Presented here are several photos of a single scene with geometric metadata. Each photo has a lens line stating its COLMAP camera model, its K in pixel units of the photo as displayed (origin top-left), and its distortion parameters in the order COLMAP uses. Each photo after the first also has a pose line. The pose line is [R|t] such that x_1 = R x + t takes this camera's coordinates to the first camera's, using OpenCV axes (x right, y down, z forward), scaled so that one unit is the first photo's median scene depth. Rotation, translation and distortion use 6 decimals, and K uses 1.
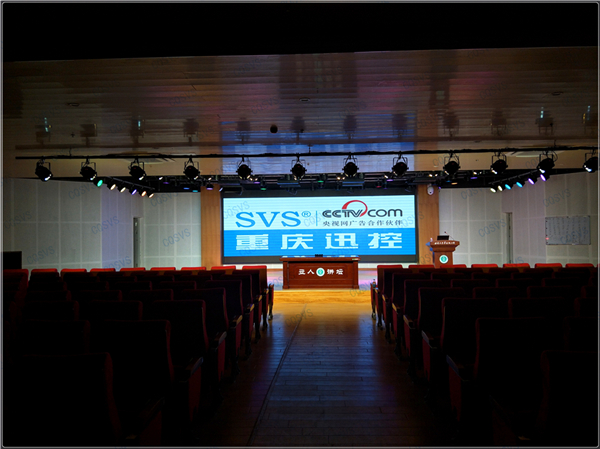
lens RADIAL K [[496.3, 0, 296.7], [0, 496.3, 226.3], [0, 0, 1]] dist [0.146088, -0.368021]
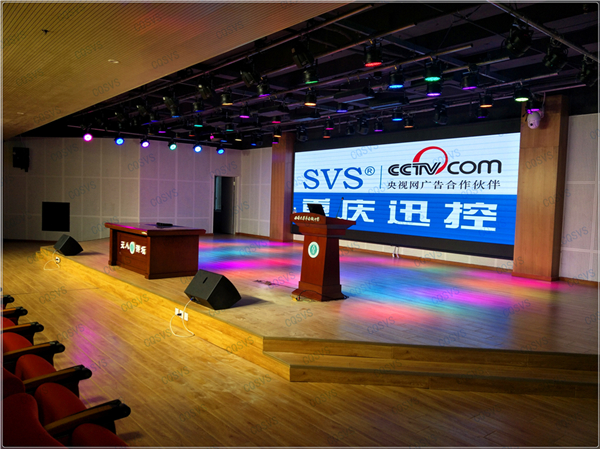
lens RADIAL K [[496.3, 0, 296.7], [0, 496.3, 226.3], [0, 0, 1]] dist [0.146088, -0.368021]
pose [[0.660328, 0.073868, -0.747336, 0.473411], [-0.027677, 0.996868, 0.074077, 0.003339], [0.750467, -0.028231, 0.660304, 0.472364]]
